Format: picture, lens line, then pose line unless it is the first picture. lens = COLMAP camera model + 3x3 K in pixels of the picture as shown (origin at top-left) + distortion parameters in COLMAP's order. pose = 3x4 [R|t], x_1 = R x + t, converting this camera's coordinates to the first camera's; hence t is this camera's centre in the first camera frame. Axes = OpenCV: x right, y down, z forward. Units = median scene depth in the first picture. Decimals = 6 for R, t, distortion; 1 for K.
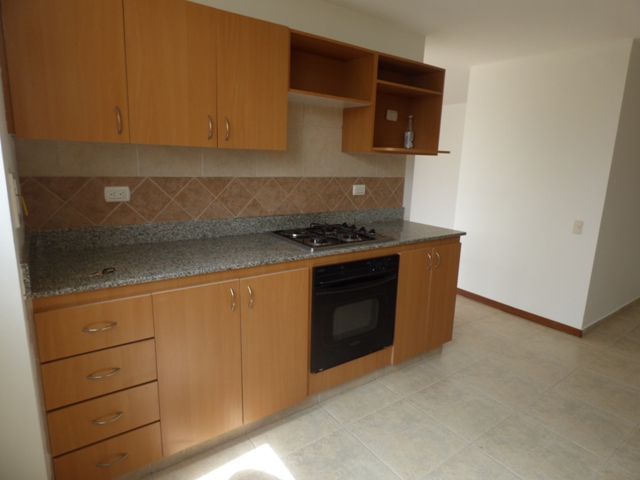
lens RADIAL K [[385.6, 0, 319.6], [0, 385.6, 239.1], [0, 0, 1]] dist [0.004401, -0.006711]
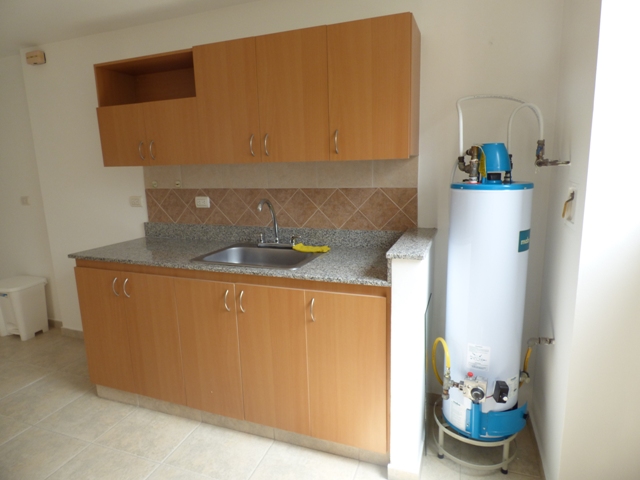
lens RADIAL K [[385.6, 0, 322.8], [0, 385.6, 242.2], [0, 0, 1]] dist [0.004401, -0.006711]
pose [[0.552644, 0.111842, -0.825879, 0.840125], [-0.127326, 0.990652, 0.048954, -0.094501], [0.823634, 0.078102, 0.561719, 0.596657]]
